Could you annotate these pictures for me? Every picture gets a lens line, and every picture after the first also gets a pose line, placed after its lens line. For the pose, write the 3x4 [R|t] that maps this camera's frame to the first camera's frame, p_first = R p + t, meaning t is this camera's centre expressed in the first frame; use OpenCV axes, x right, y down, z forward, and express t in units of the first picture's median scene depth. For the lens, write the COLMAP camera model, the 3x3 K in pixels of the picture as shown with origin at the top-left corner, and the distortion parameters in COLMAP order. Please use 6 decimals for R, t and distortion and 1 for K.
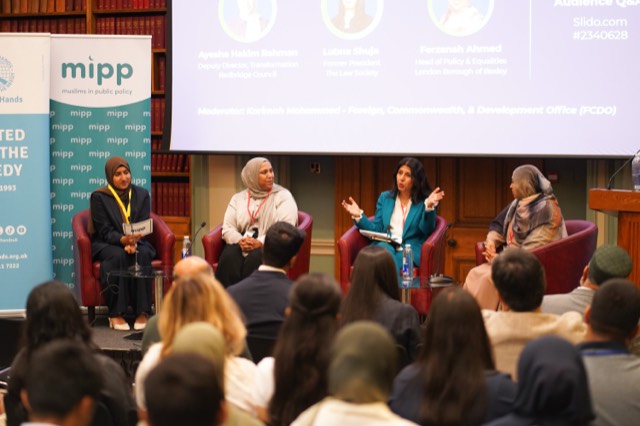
lens RADIAL K [[1531.2, 0, 306.5], [0, 1531.2, 214.1], [0, 0, 1]] dist [0.150429, -3.141838]
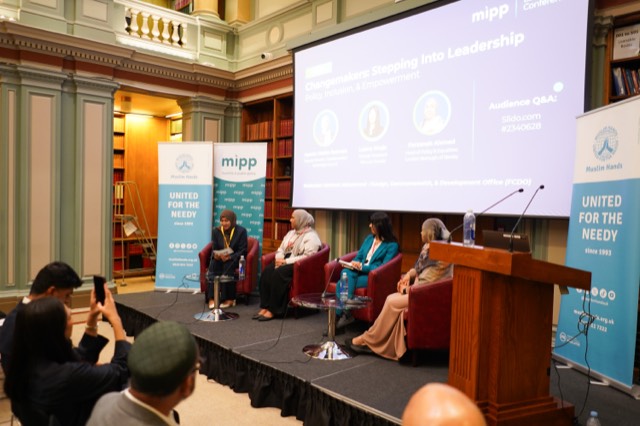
lens RADIAL K [[492.7, 0, 320.6], [0, 492.7, 212.0], [0, 0, 1]] dist [-0.021939, 0.009531]
pose [[0.913735, 0.025643, -0.405501, 0.198654], [-0.044525, 0.998315, -0.037198, -0.015837], [0.403864, 0.052044, 0.913337, 0.504458]]
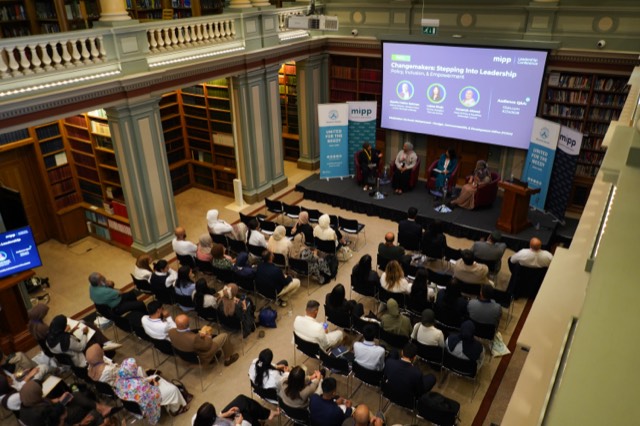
lens RADIAL K [[492.7, 0, 320.6], [0, 492.7, 212.0], [0, 0, 1]] dist [-0.021939, 0.009531]
pose [[0.983853, 0.055286, -0.170226, -0.023170], [0.013286, 0.925912, 0.377505, -0.311924], [0.178485, -0.373671, 0.910227, -0.138368]]
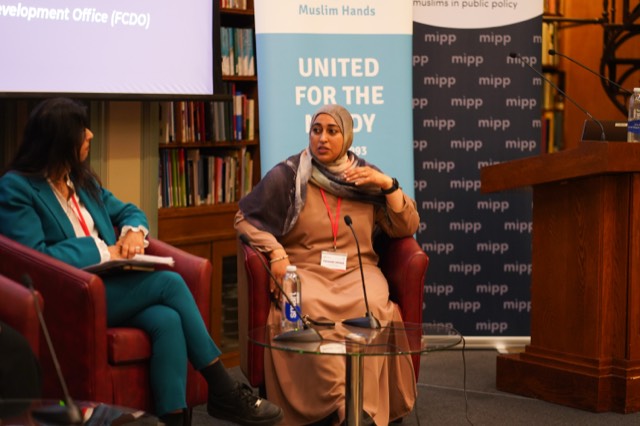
lens RADIAL K [[1496.8, 0, 320.8], [0, 1496.8, 214.2], [0, 0, 1]] dist [0.158853, -3.552241]
pose [[0.160753, -0.078603, 0.983860, -0.369504], [0.045345, 0.996359, 0.072193, -0.028853], [-0.985952, 0.033008, 0.163732, 0.795255]]
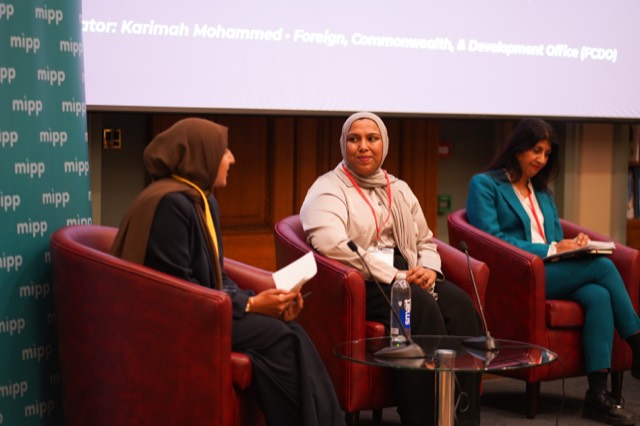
lens RADIAL K [[1529.5, 0, 319.6], [0, 1529.5, 204.8], [0, 0, 1]] dist [0.151204, -3.122669]
pose [[0.505137, -0.039690, 0.862126, -0.471244], [0.037685, 0.999004, 0.023911, -0.018522], [-0.862216, 0.020411, 0.506129, 0.720070]]
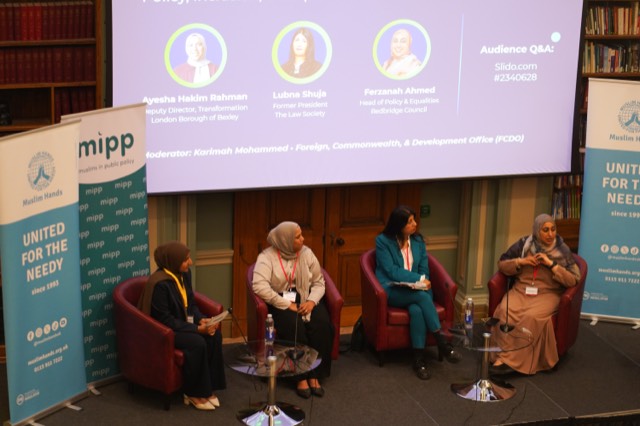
lens RADIAL K [[1508.1, 0, 318.4], [0, 1508.1, 202.4], [0, 0, 1]] dist [0.166296, -3.414212]
pose [[0.763393, -0.153117, 0.627524, -0.645821], [0.010686, 0.974359, 0.224746, -0.274339], [-0.645846, -0.164864, 0.745455, 0.196742]]
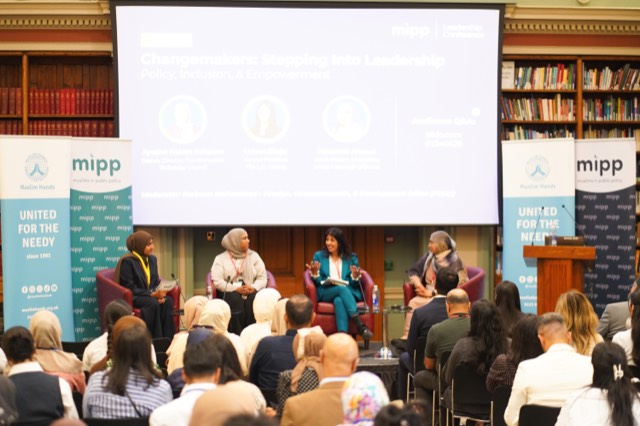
lens RADIAL K [[1508.1, 0, 318.4], [0, 1508.1, 202.4], [0, 0, 1]] dist [0.166296, -3.414212]
pose [[0.877117, -0.007446, 0.480219, -0.597033], [0.032400, 0.998519, -0.043696, 0.001178], [-0.479183, 0.053886, 0.876059, -0.222866]]
